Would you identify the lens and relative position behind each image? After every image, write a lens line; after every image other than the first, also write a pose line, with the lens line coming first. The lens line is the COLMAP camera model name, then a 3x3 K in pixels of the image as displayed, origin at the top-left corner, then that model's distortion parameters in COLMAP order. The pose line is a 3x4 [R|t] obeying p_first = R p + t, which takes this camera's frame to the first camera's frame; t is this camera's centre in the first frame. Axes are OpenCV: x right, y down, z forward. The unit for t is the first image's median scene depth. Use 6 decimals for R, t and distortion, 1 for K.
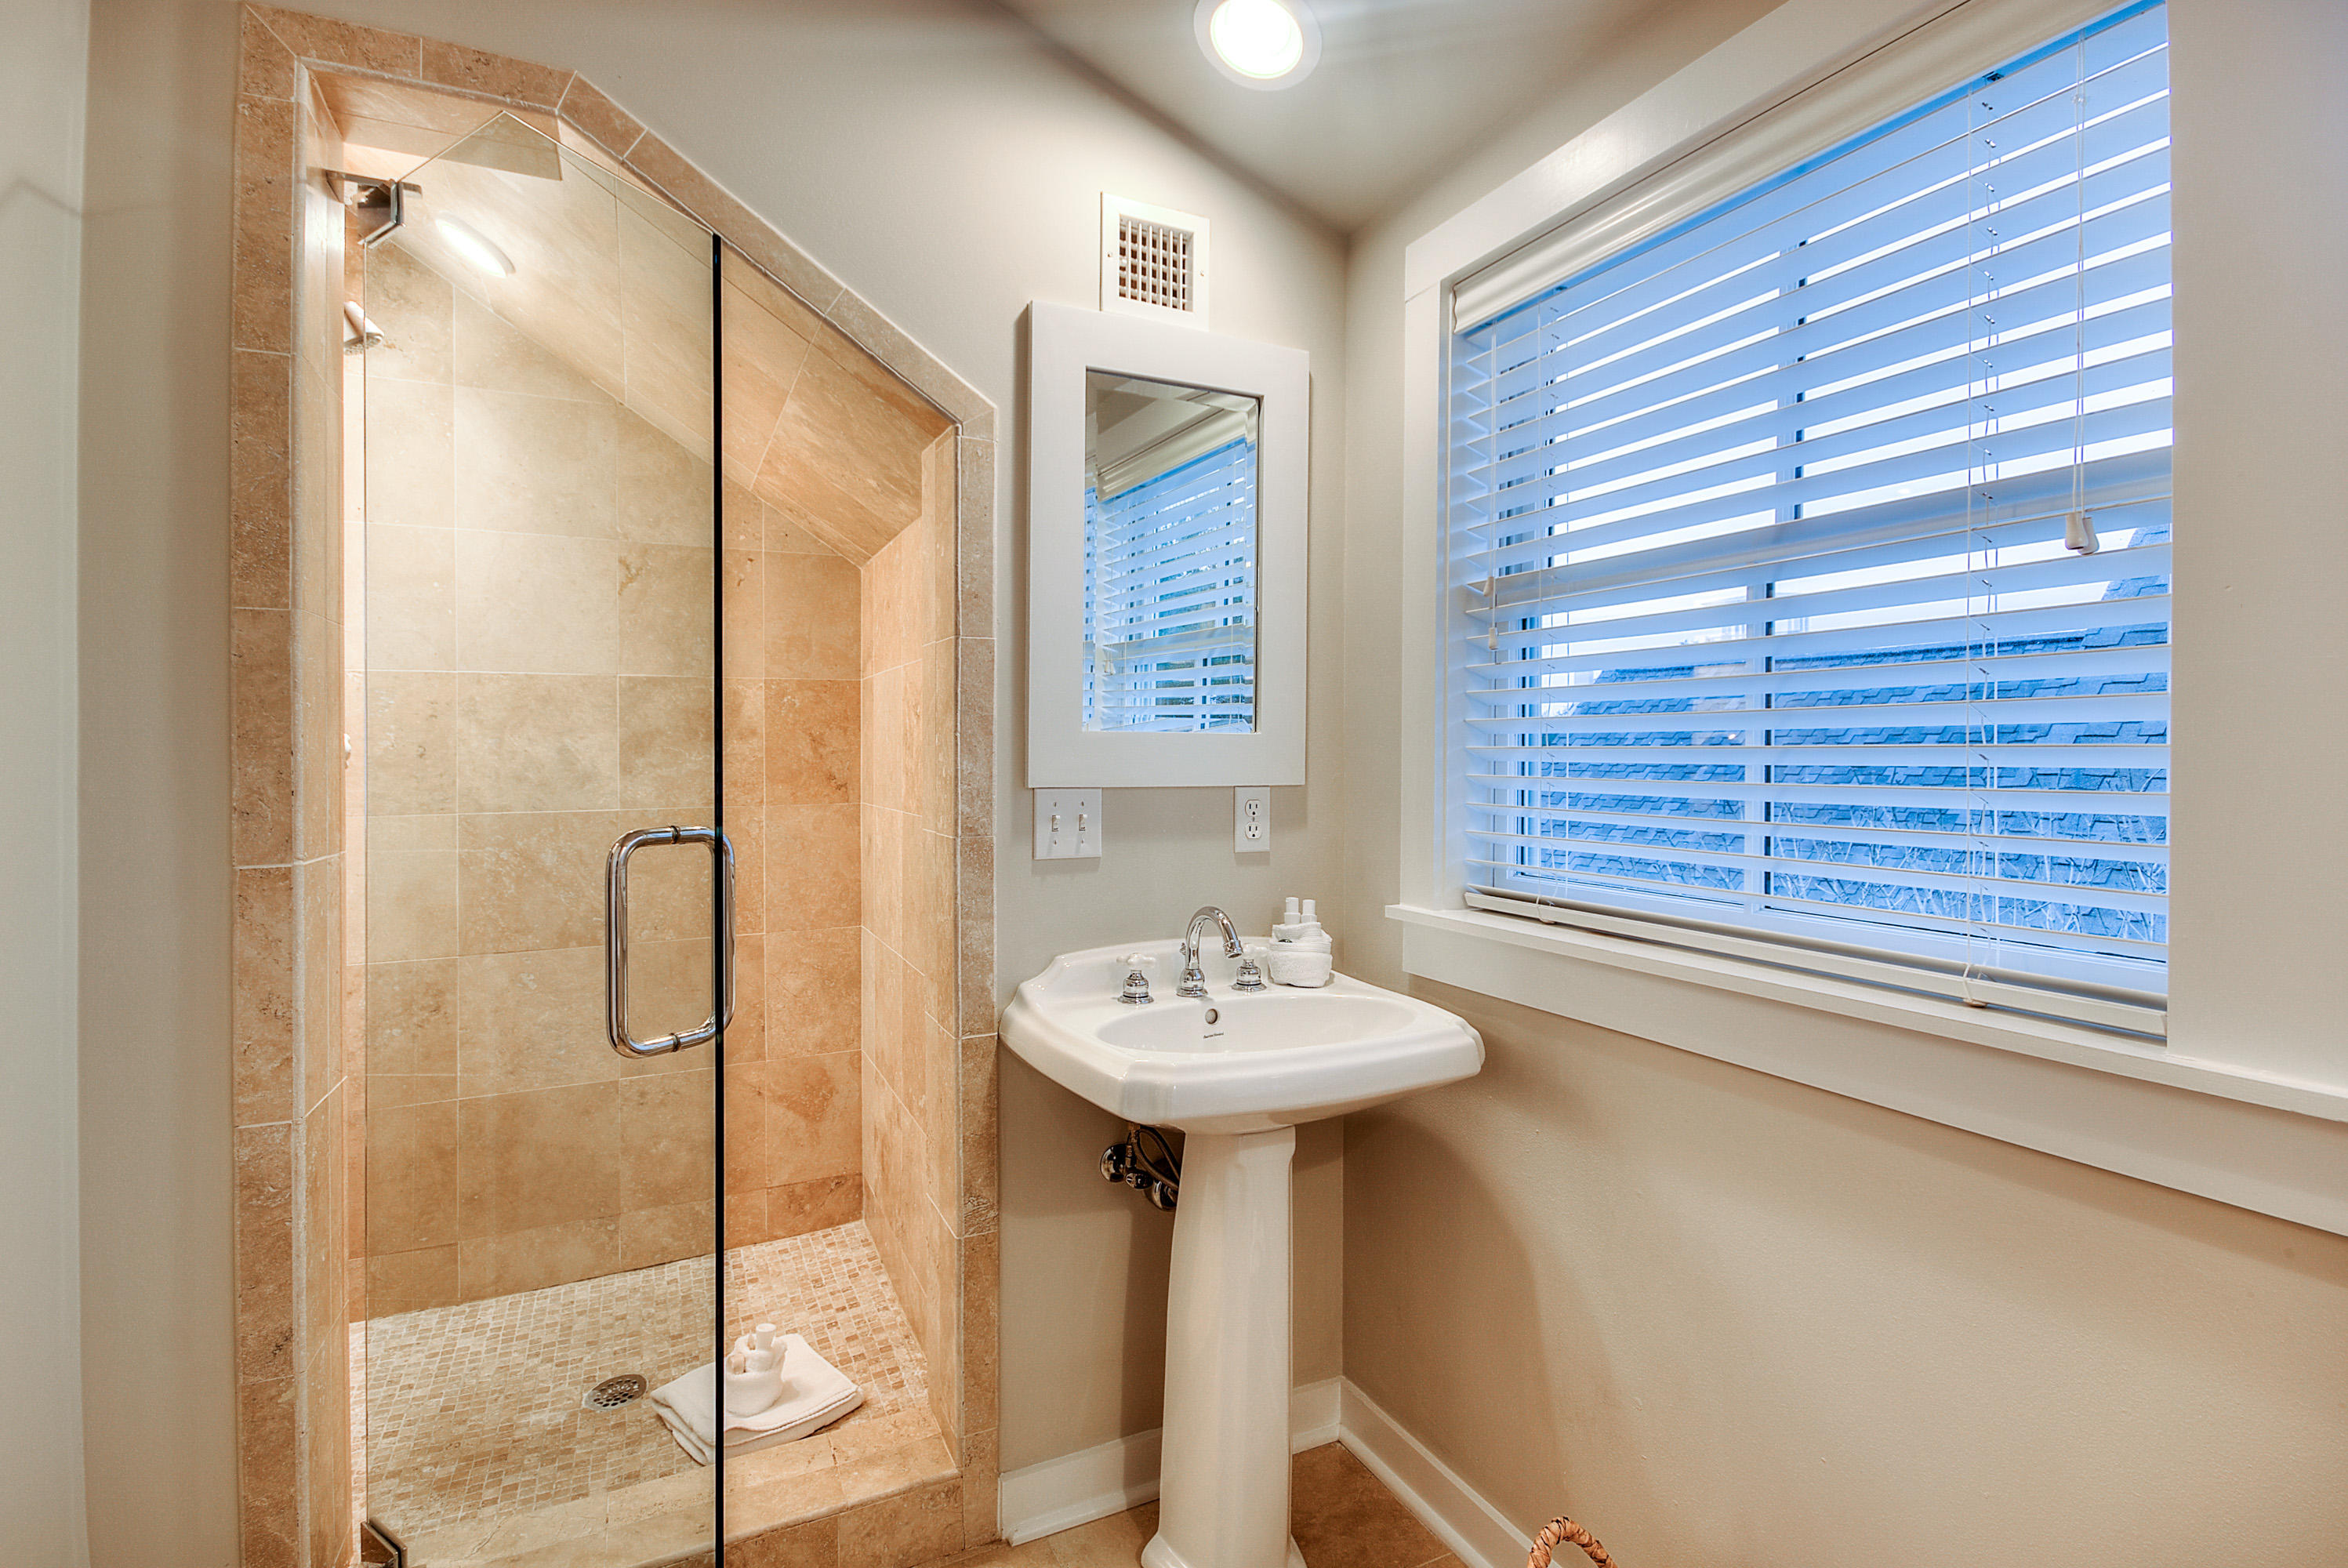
lens RADIAL K [[1110.4, 0, 1158.3], [0, 1110.4, 773.1], [0, 0, 1]] dist [0.002307, -0.002416]
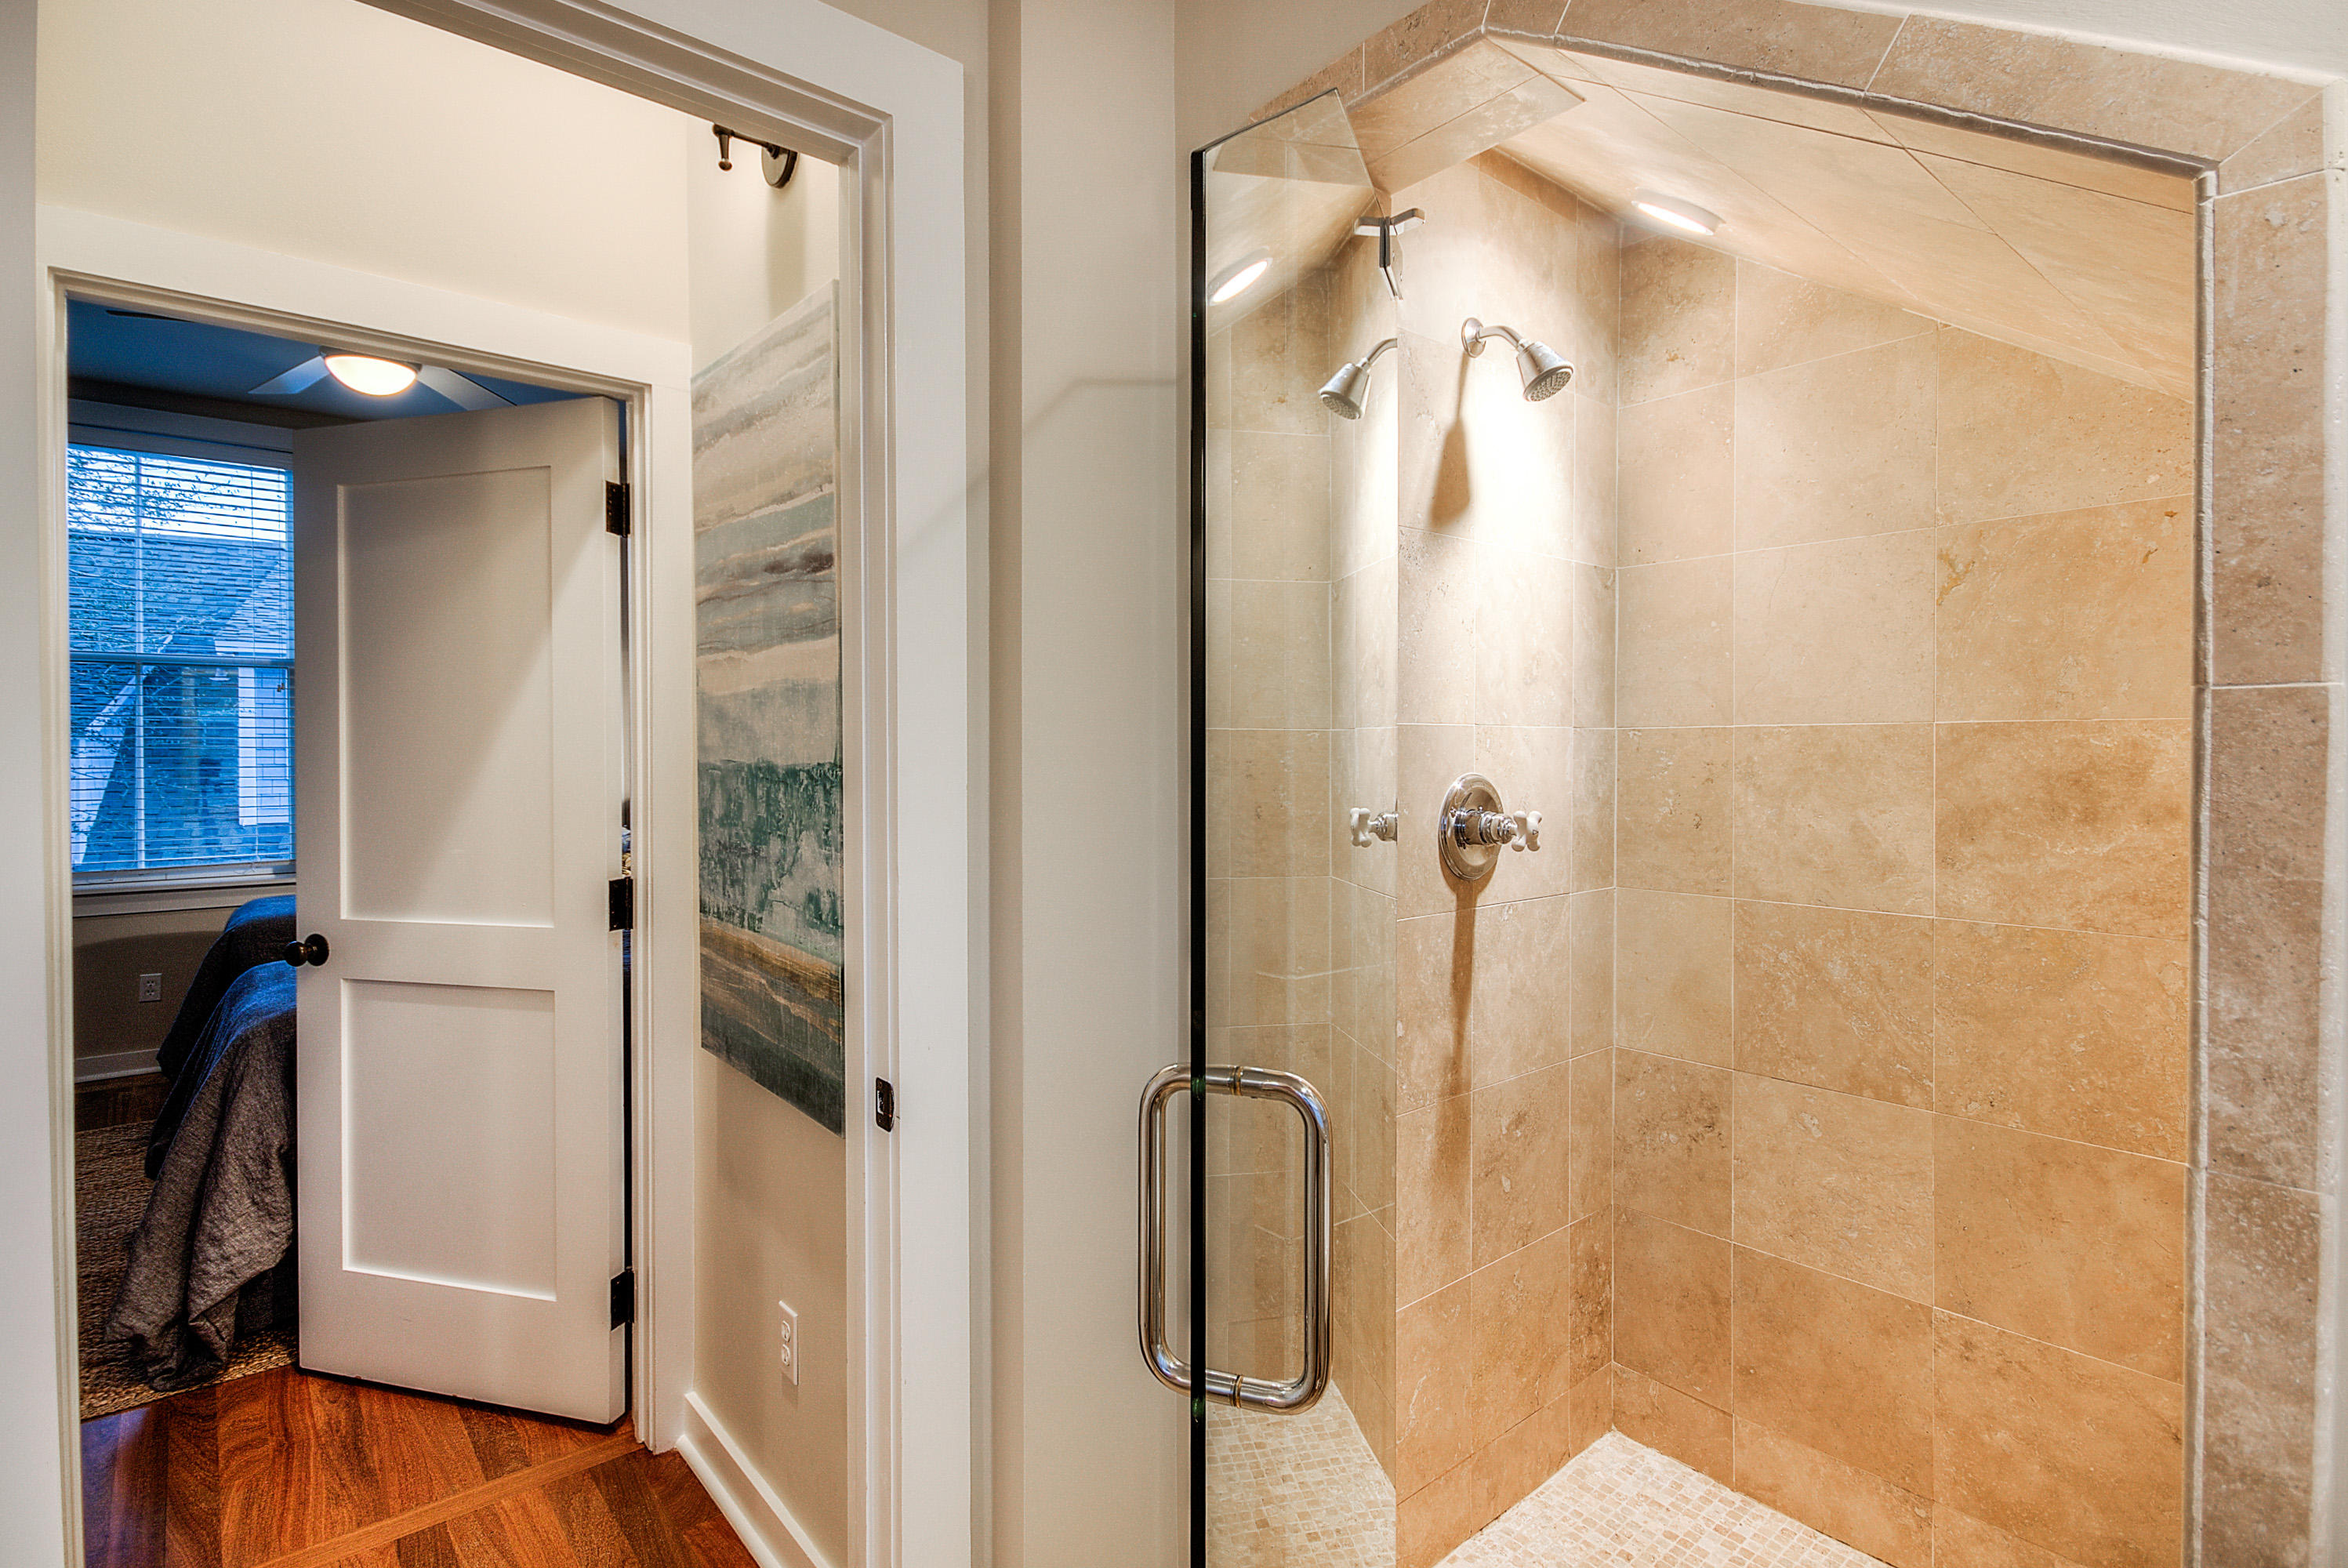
lens RADIAL K [[1172.2, 0, 1175.4], [0, 1172.2, 762.9], [0, 0, 1]] dist [0.013608, -0.001666]
pose [[0.242559, 0.017500, -0.969979, 0.112325], [-0.014889, 0.999787, 0.014315, -0.068841], [0.970022, 0.010970, 0.242767, 0.377285]]
